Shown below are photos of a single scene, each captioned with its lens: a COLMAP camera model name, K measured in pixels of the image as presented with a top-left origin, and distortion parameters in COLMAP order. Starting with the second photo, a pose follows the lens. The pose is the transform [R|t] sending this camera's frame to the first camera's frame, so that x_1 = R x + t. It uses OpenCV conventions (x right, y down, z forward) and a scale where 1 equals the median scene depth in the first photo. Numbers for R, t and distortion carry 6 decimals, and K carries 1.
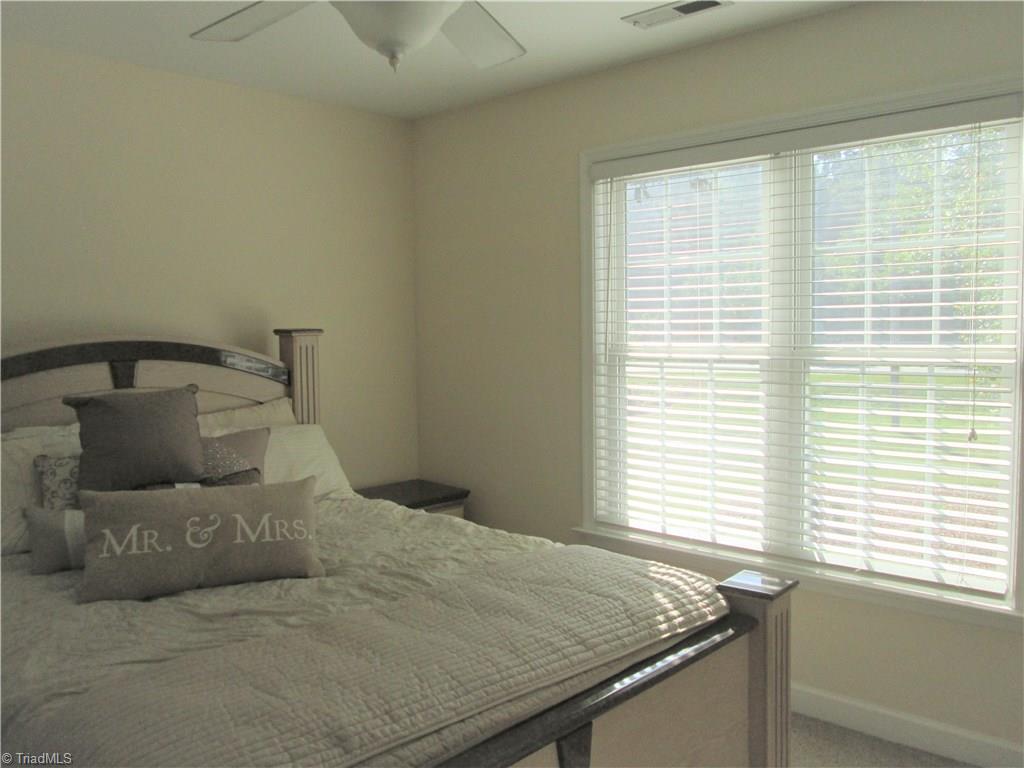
lens RADIAL K [[855.4, 0, 497.6], [0, 855.4, 391.3], [0, 0, 1]] dist [-0.033873, 0.001218]
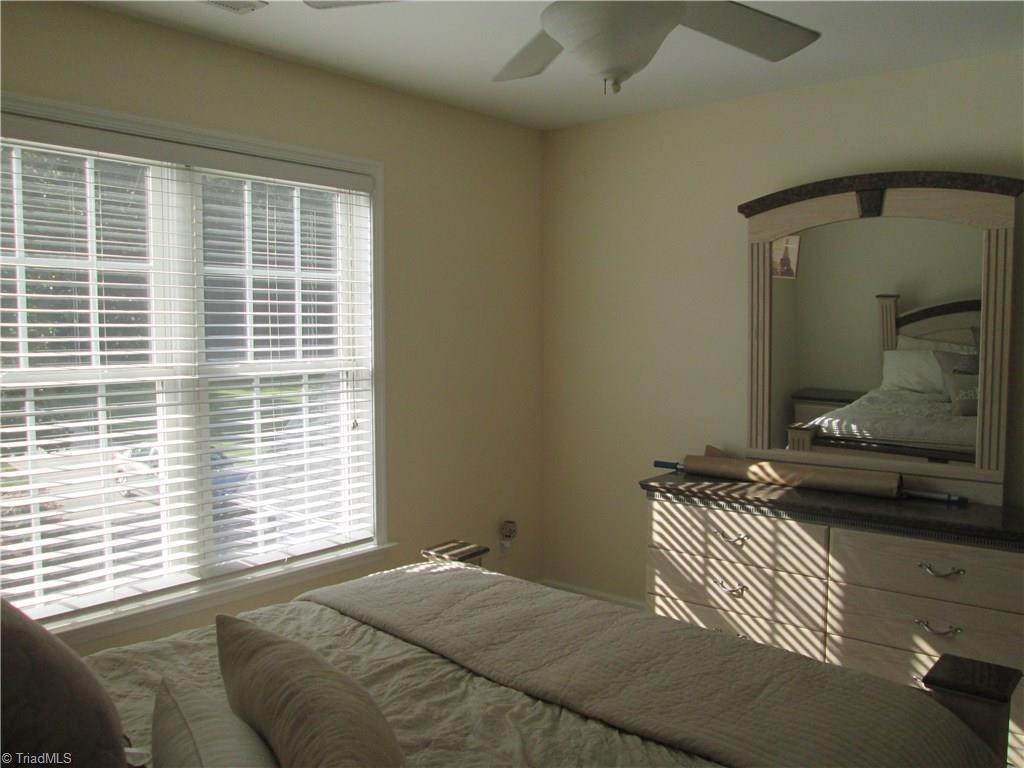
lens RADIAL K [[855.4, 0, 497.6], [0, 855.4, 391.3], [0, 0, 1]] dist [-0.033873, 0.001218]
pose [[-0.066158, -0.053030, 0.996399, -0.734033], [0.088051, 0.994381, 0.058769, -0.055027], [-0.993917, 0.091622, -0.061117, 0.800598]]
